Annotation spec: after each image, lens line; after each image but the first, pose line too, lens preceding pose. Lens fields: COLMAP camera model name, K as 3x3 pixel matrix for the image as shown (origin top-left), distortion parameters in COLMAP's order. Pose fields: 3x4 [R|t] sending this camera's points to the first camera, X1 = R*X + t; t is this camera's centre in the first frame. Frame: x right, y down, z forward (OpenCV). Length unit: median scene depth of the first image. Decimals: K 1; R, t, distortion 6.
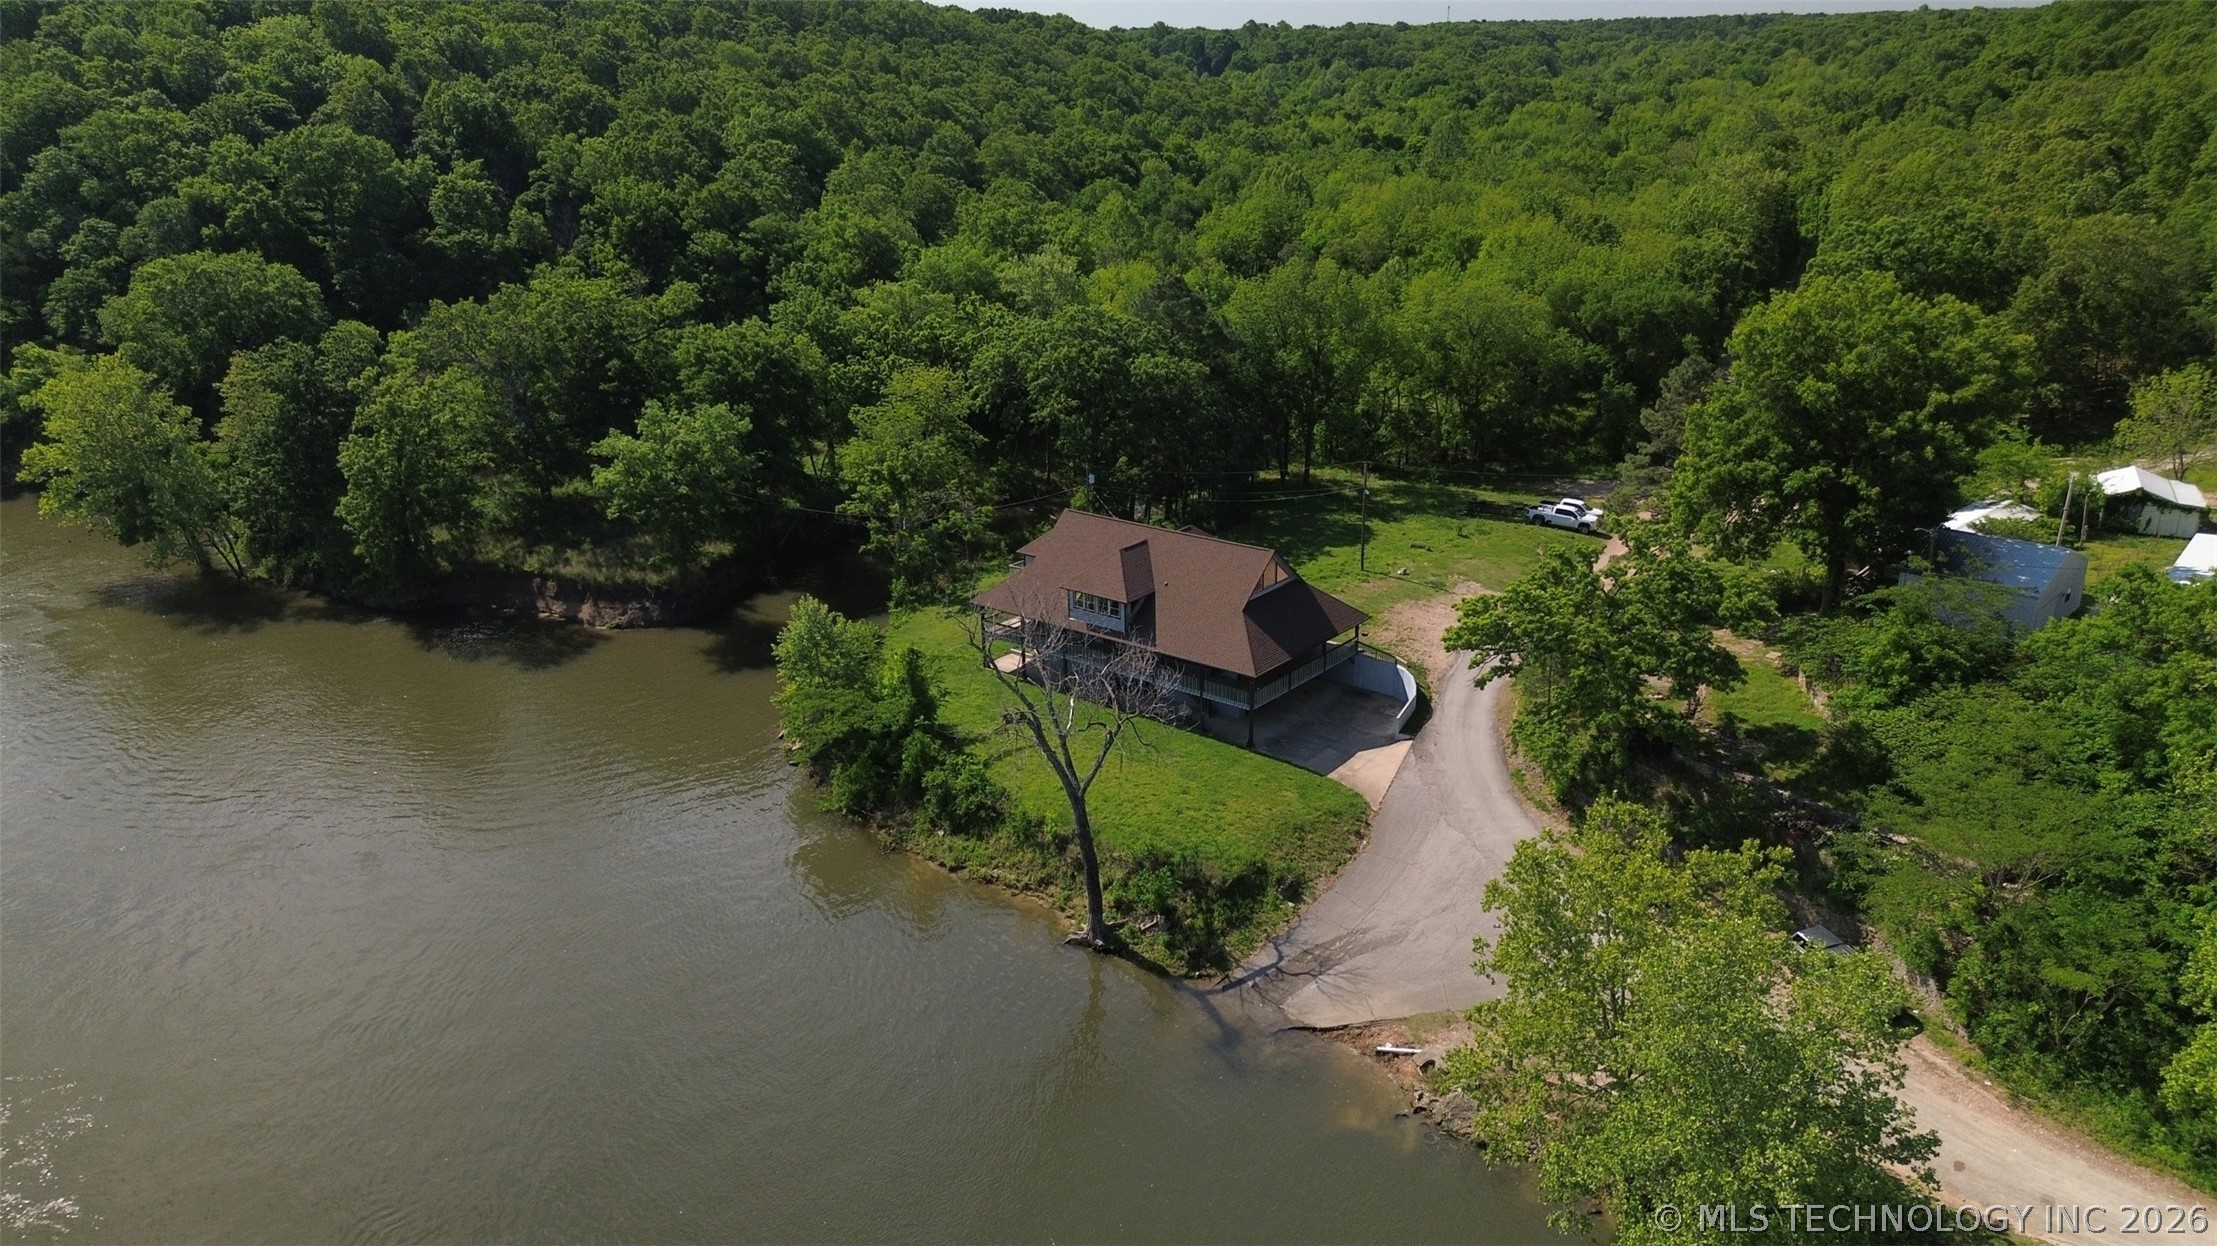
lens RADIAL K [[1425.5, 0, 1108.5], [0, 1425.5, 623.0], [0, 0, 1]] dist [0.082152, -0.088637]
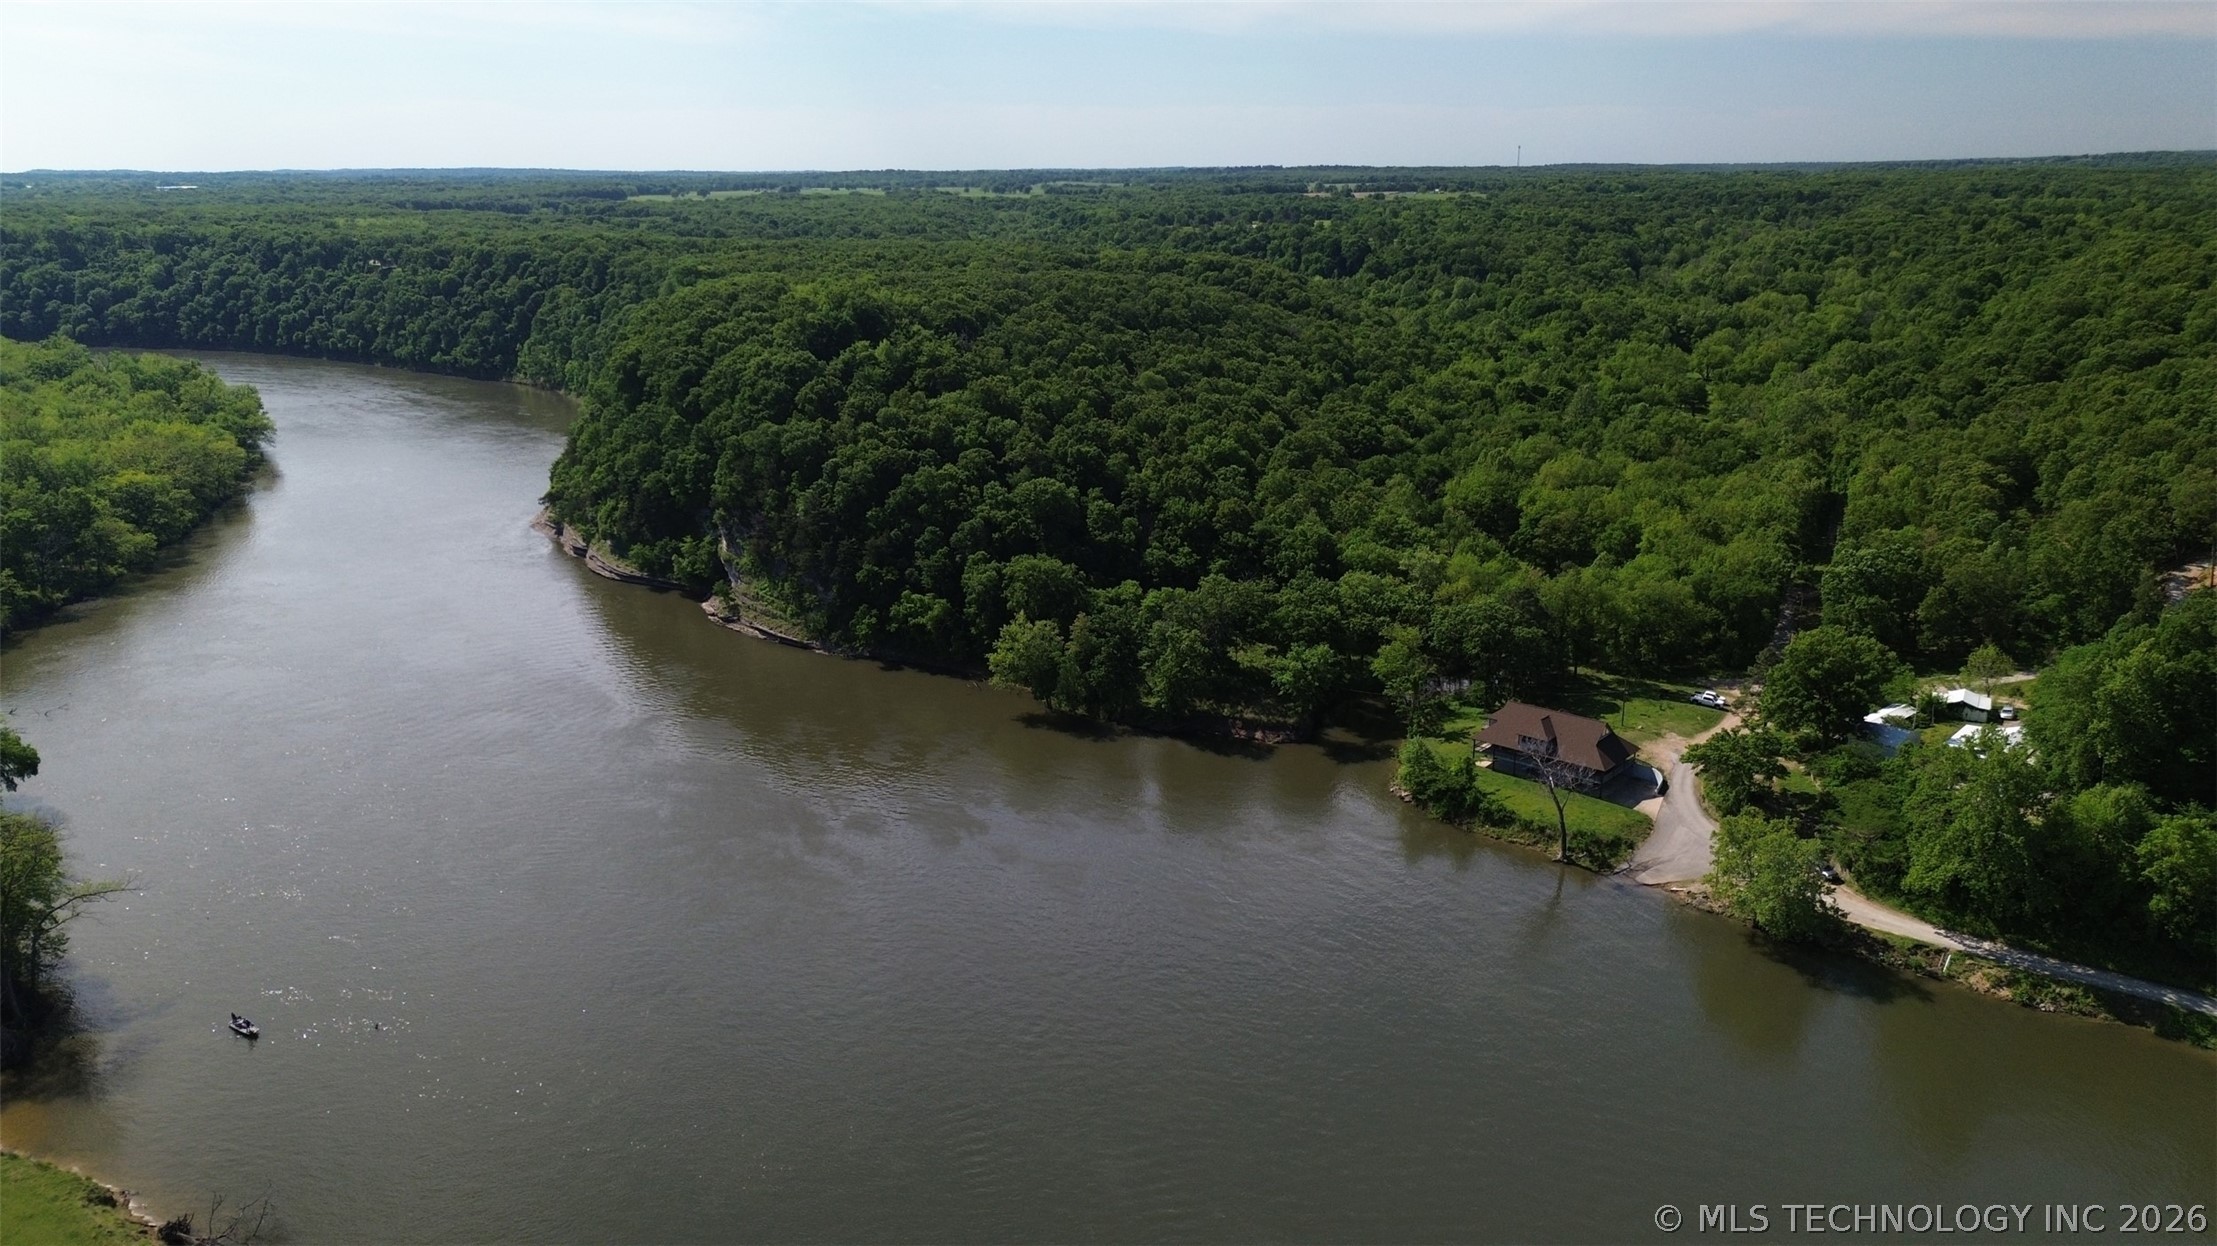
lens RADIAL K [[1425.5, 0, 1108.5], [0, 1425.5, 623.0], [0, 0, 1]] dist [0.082152, -0.088637]
pose [[0.999066, 0.016296, -0.040025, -0.657853], [-0.018999, 0.997496, -0.068116, -0.034366], [0.038815, 0.068813, 0.996874, -1.589176]]
